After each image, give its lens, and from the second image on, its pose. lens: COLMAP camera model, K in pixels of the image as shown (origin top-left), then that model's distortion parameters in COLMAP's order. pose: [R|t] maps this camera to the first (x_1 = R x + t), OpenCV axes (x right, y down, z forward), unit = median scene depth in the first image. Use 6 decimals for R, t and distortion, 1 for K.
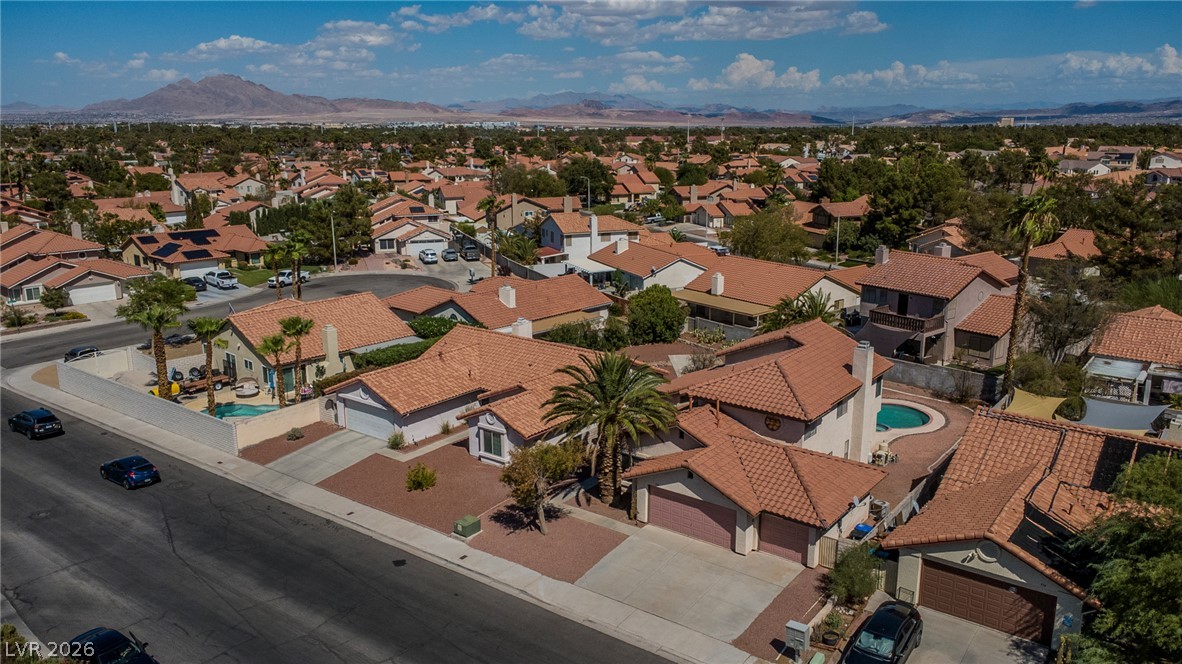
lens RADIAL K [[902.9, 0, 587.5], [0, 902.9, 333.1], [0, 0, 1]] dist [0.025696, -0.023254]
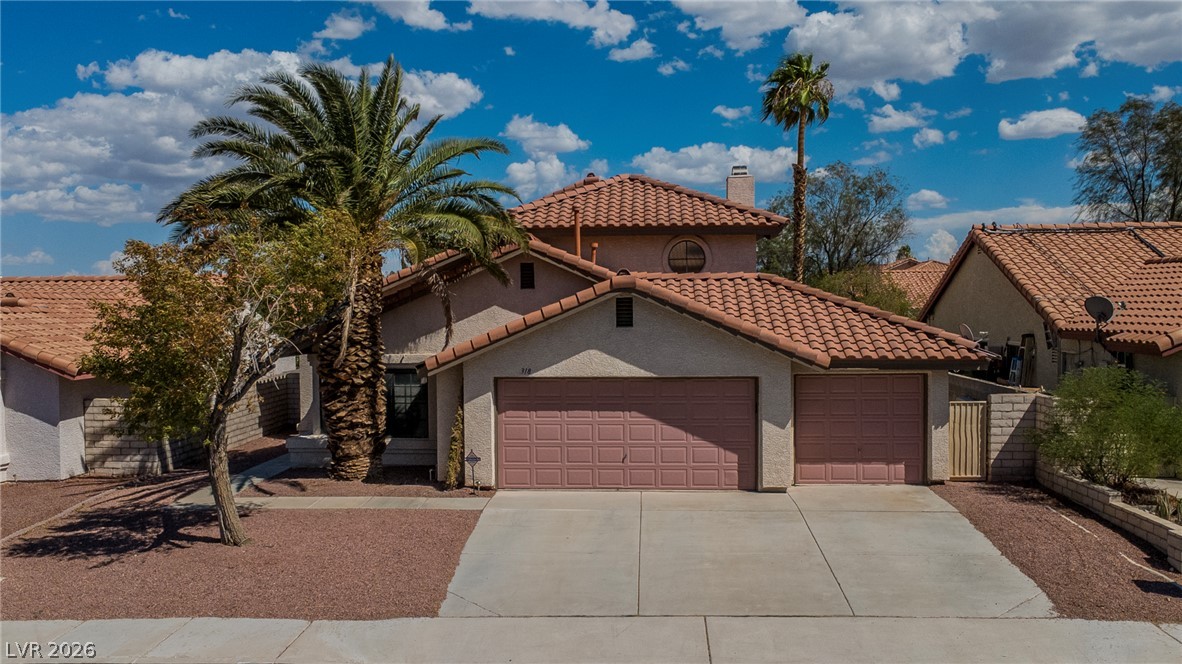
lens RADIAL K [[1051.3, 0, 571.2], [0, 1051.3, 321.0], [0, 0, 1]] dist [0.025648, -0.009434]
pose [[0.840380, -0.020602, 0.541605, -0.147857], [0.137727, 0.974593, -0.176632, 0.226680], [-0.524206, 0.223032, 0.821867, 0.609428]]
